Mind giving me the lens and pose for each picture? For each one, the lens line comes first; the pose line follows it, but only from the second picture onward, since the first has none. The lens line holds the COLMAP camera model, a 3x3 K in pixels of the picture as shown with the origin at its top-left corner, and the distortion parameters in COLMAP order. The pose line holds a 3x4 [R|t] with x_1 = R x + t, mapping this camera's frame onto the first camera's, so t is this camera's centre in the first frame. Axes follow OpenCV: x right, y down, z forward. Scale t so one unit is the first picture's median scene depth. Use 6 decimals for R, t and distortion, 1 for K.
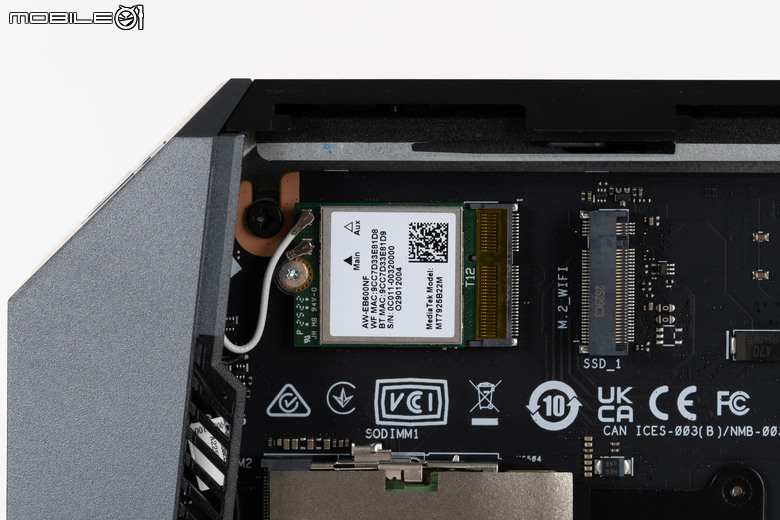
lens RADIAL K [[3729.5, 0, 390.0], [0, 3729.5, 260.0], [0, 0, 1]] dist [0.047963, -0.256182]
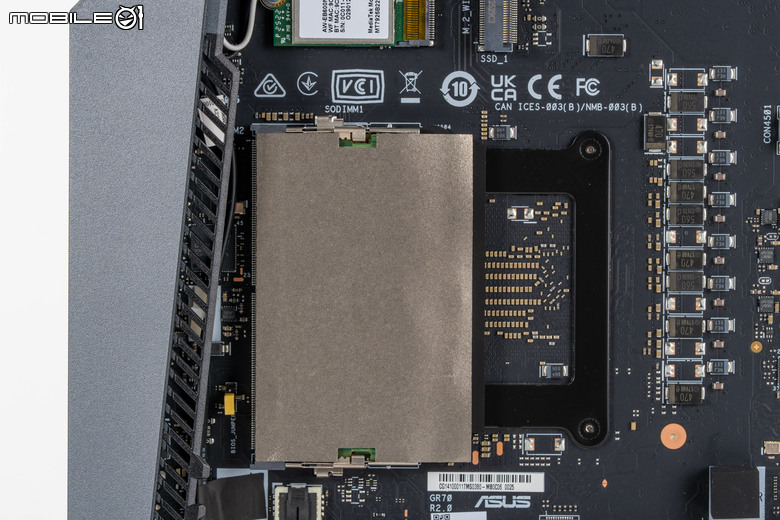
lens RADIAL K [[3729.5, 0, 390.0], [0, 3729.5, 260.0], [0, 0, 1]] dist [0.047963, -0.256182]
pose [[0.999991, -0.000496, 0.004193, 0.011945], [0.000389, 0.999672, 0.025612, 0.067607], [-0.004204, -0.025610, 0.999663, -0.400256]]
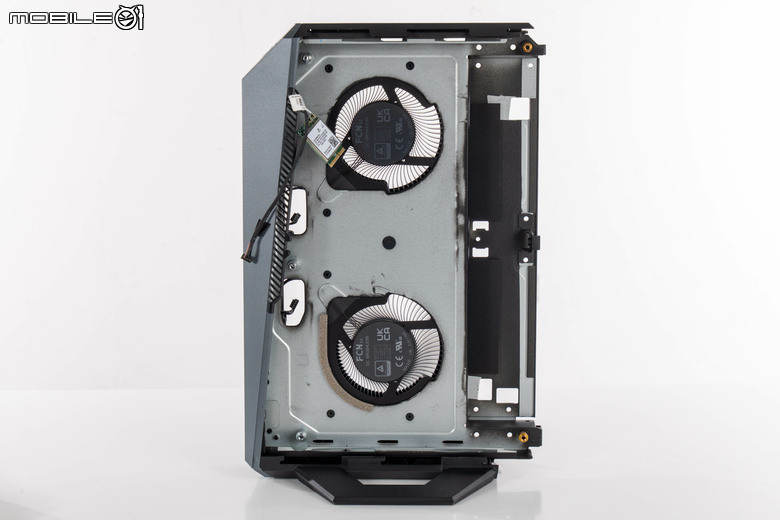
lens RADIAL K [[1689.8, 0, 390.0], [0, 1689.8, 260.0], [0, 0, 1]] dist [-0.013548, -0.029590]
pose [[0.999780, -0.002307, -0.020869, 0.093806], [0.004578, 0.993984, 0.109434, 0.006024], [0.020491, -0.109505, 0.993775, -0.822292]]
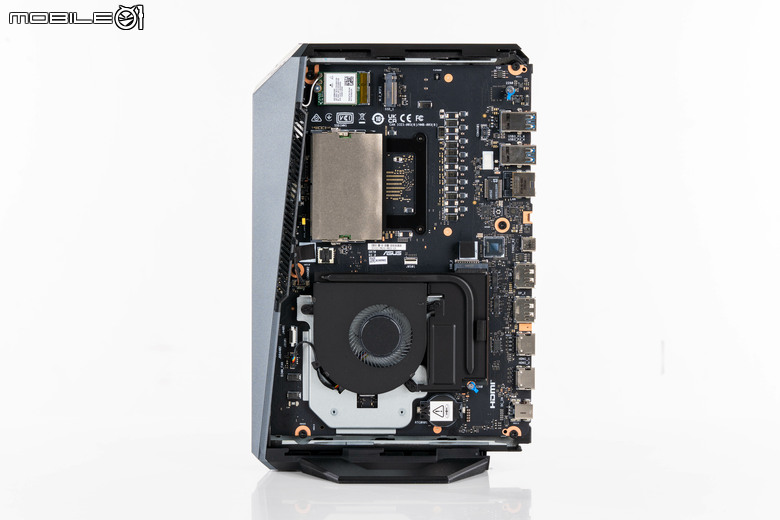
lens RADIAL K [[3253.3, 0, 390.0], [0, 3253.3, 260.0], [0, 0, 1]] dist [-0.036646, -0.369683]
pose [[0.999867, -0.002129, 0.016184, -0.003497], [0.001477, 0.999191, 0.040200, 0.051088], [-0.016256, -0.040171, 0.999061, -2.772282]]
